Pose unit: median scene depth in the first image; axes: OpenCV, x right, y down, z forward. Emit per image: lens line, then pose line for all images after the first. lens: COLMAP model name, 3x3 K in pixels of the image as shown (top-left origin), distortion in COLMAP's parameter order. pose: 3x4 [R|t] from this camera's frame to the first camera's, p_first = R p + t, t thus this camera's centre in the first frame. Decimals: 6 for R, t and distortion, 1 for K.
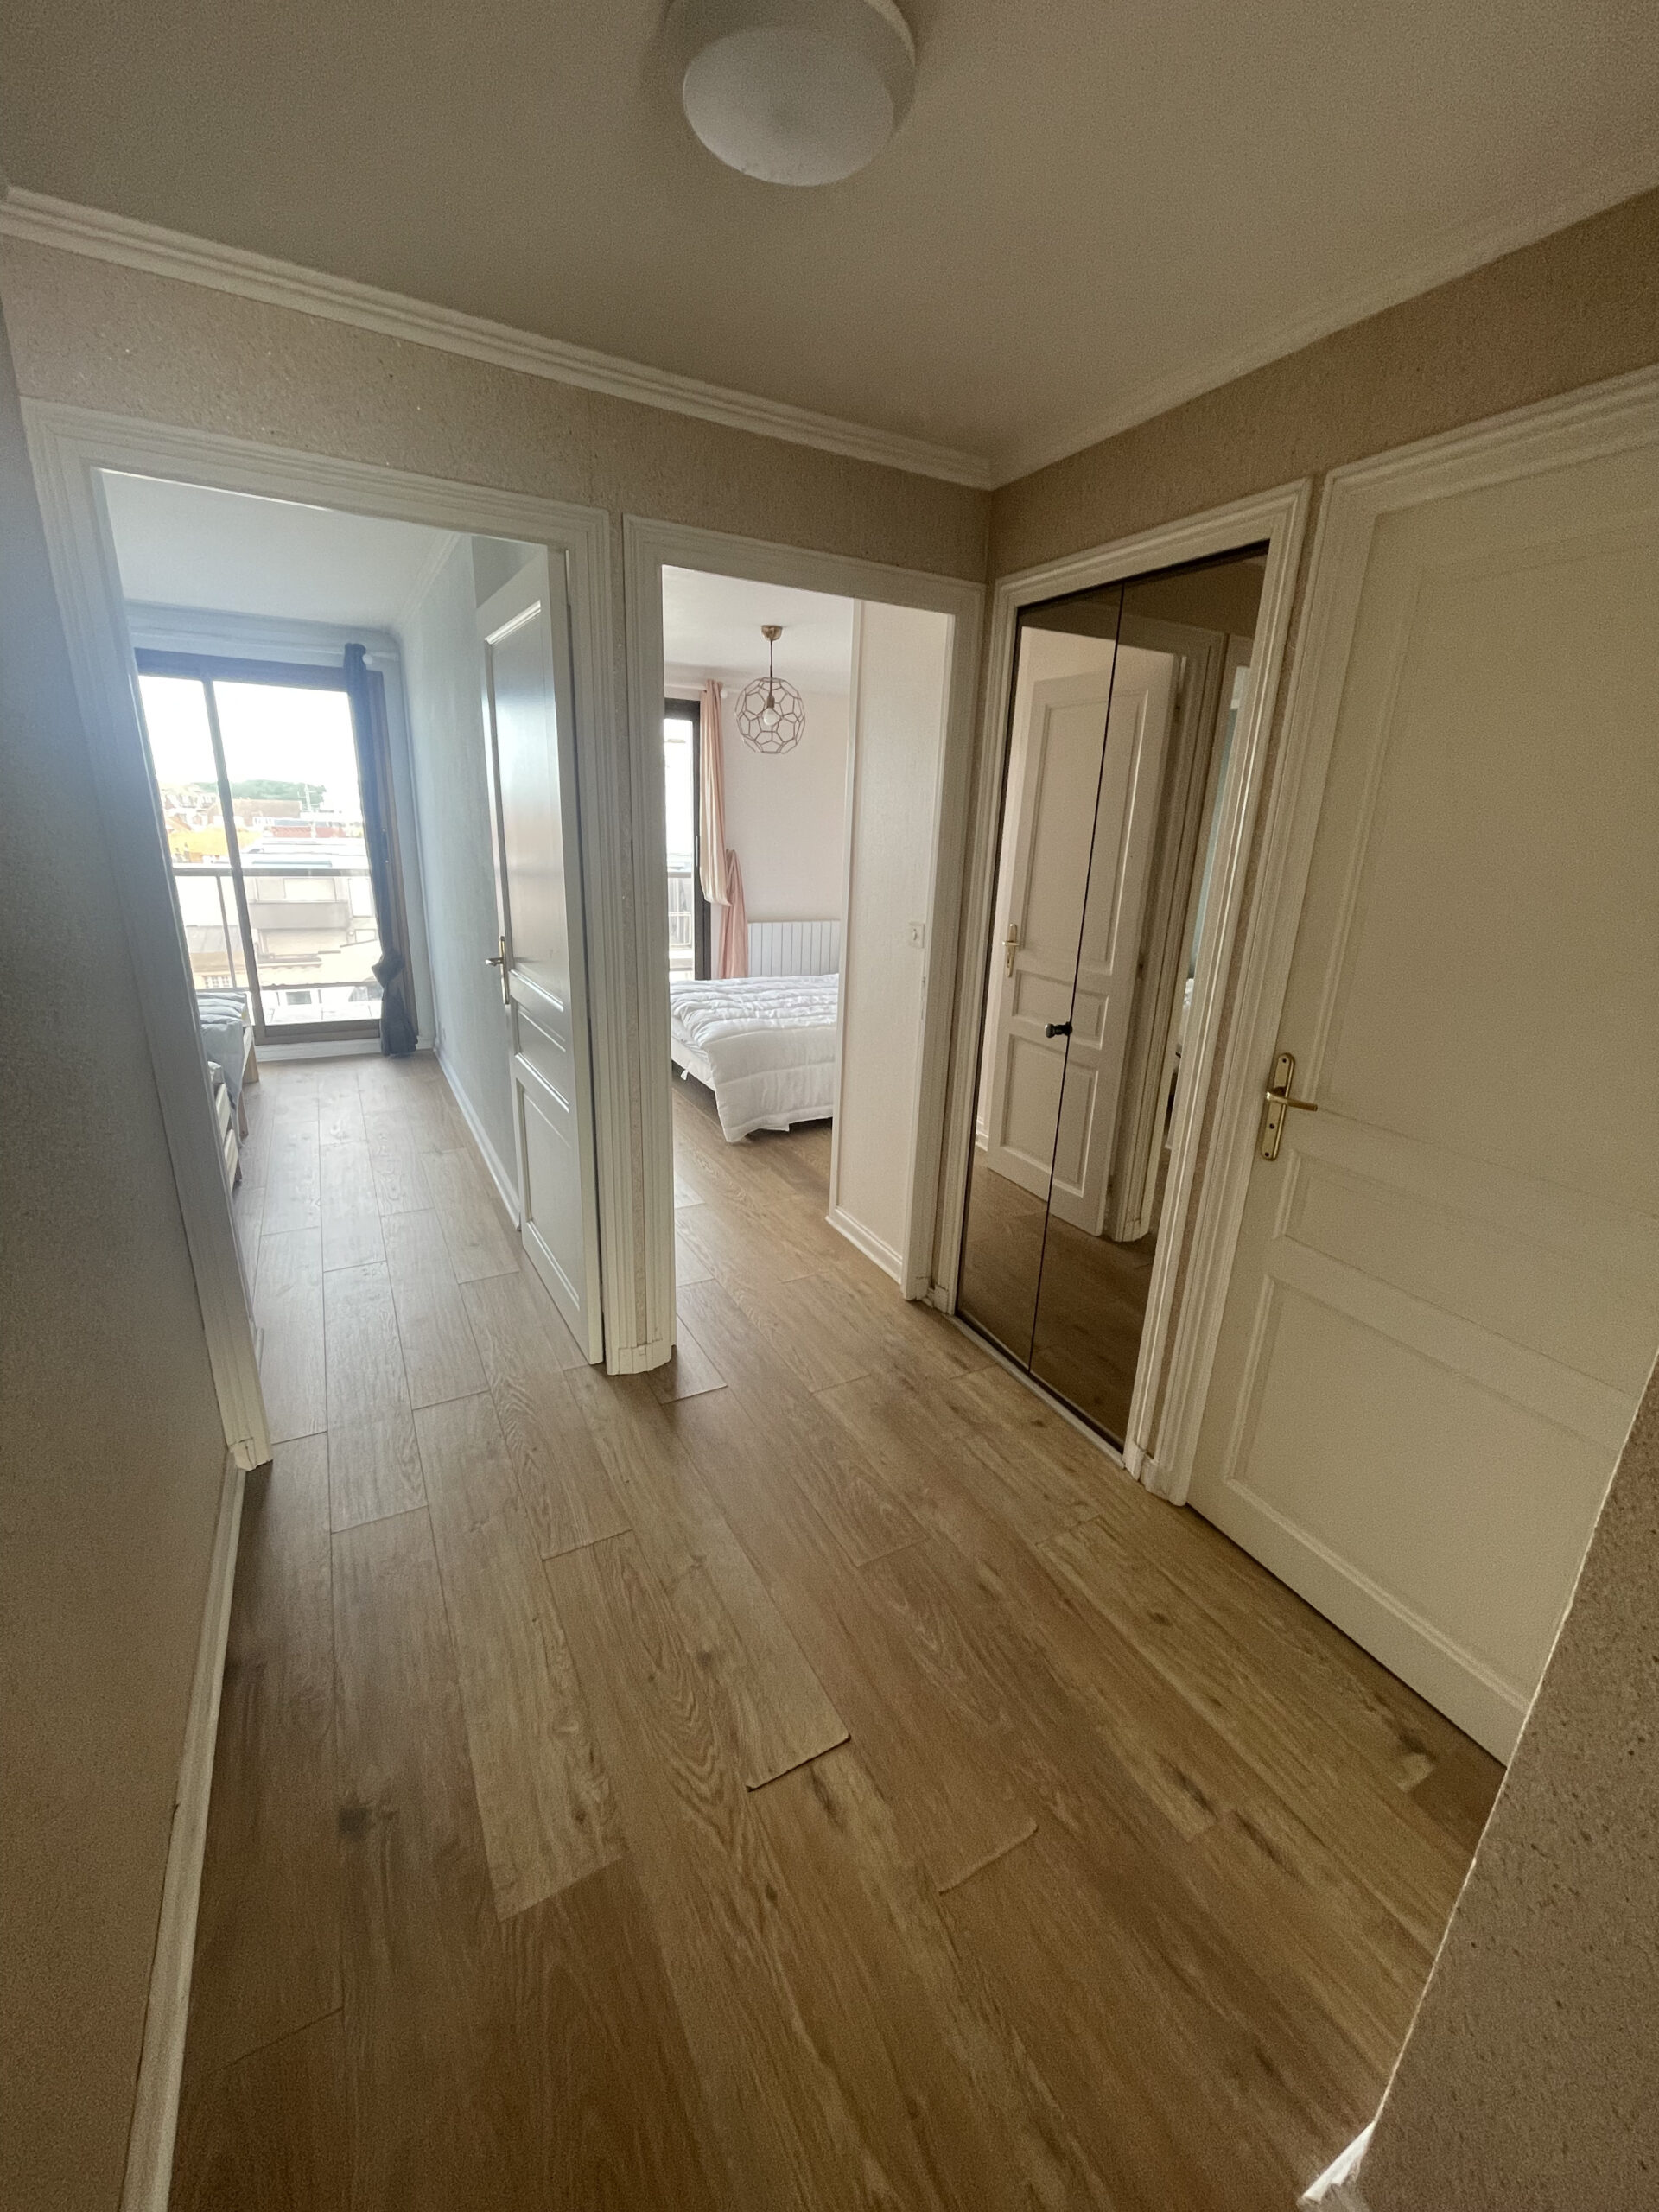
lens RADIAL K [[898.1, 0, 829.5], [0, 898.1, 1106.0], [0, 0, 1]] dist [0.000231, -0.003683]
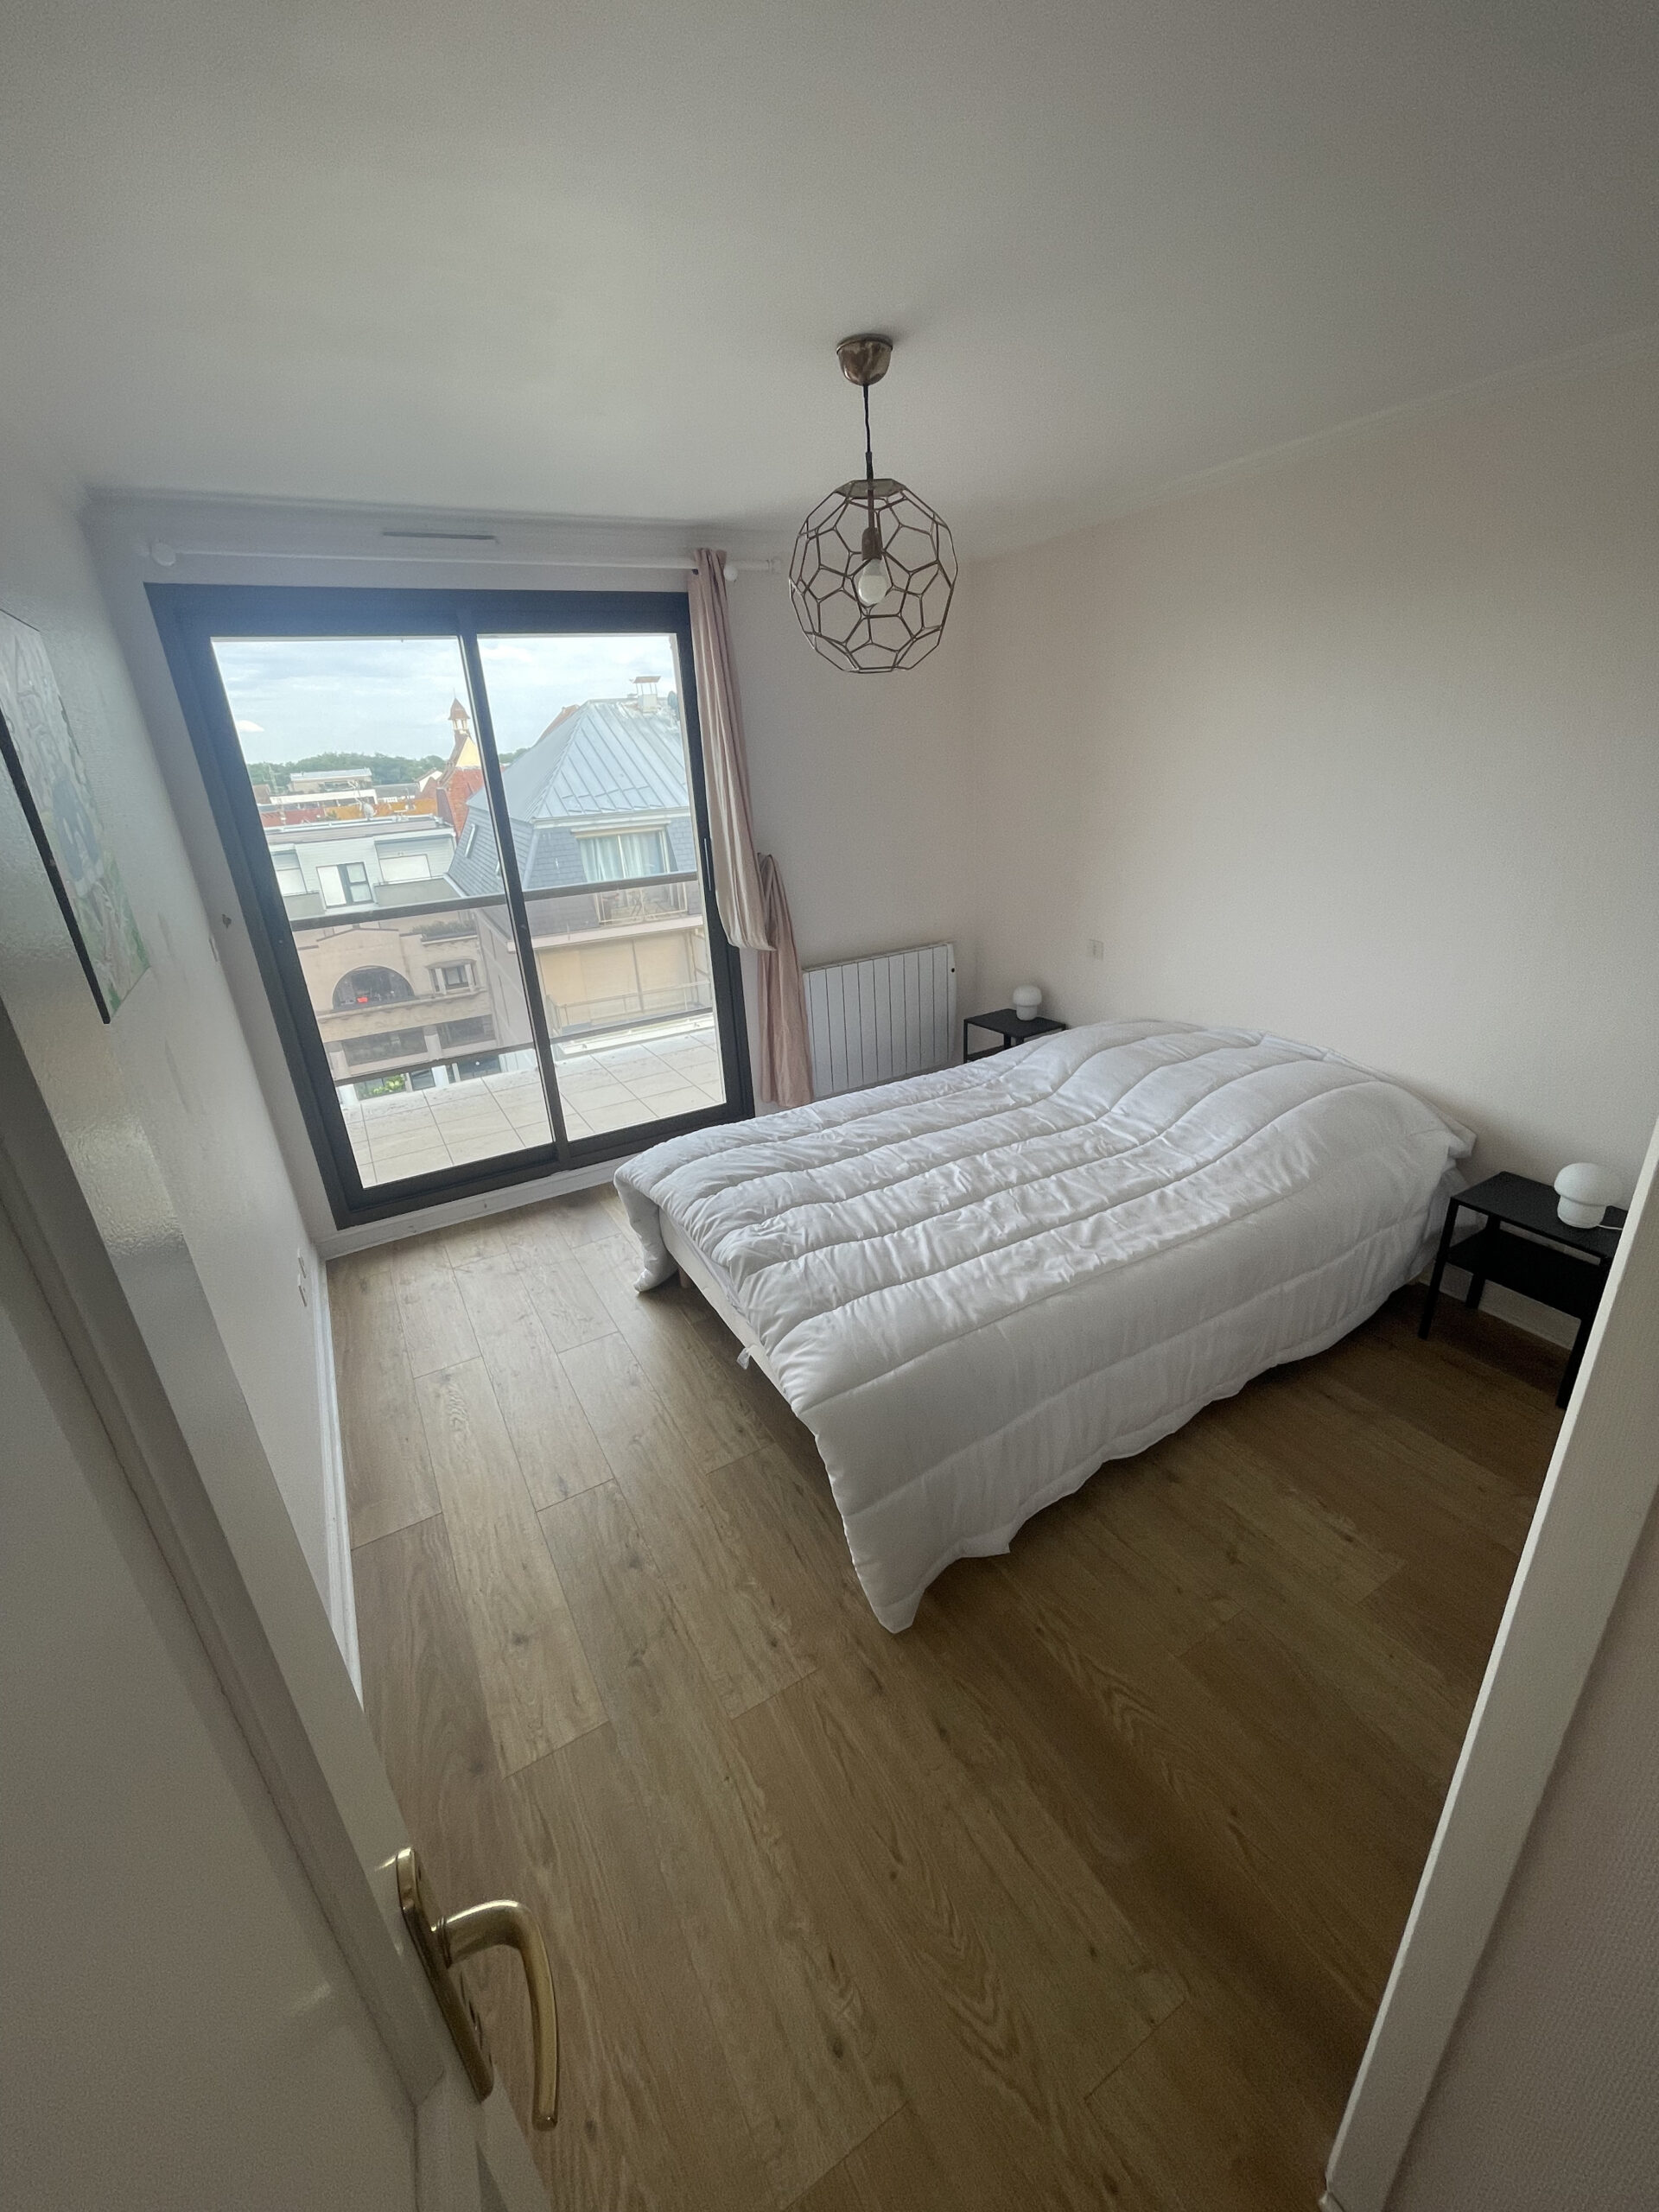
lens RADIAL K [[898.1, 0, 829.5], [0, 898.1, 1106.0], [0, 0, 1]] dist [0.000231, -0.003683]
pose [[0.995533, -0.093168, -0.015305, -0.072712], [0.094009, 0.993173, 0.069062, -0.156206], [0.008766, -0.070192, 0.997495, 0.398760]]
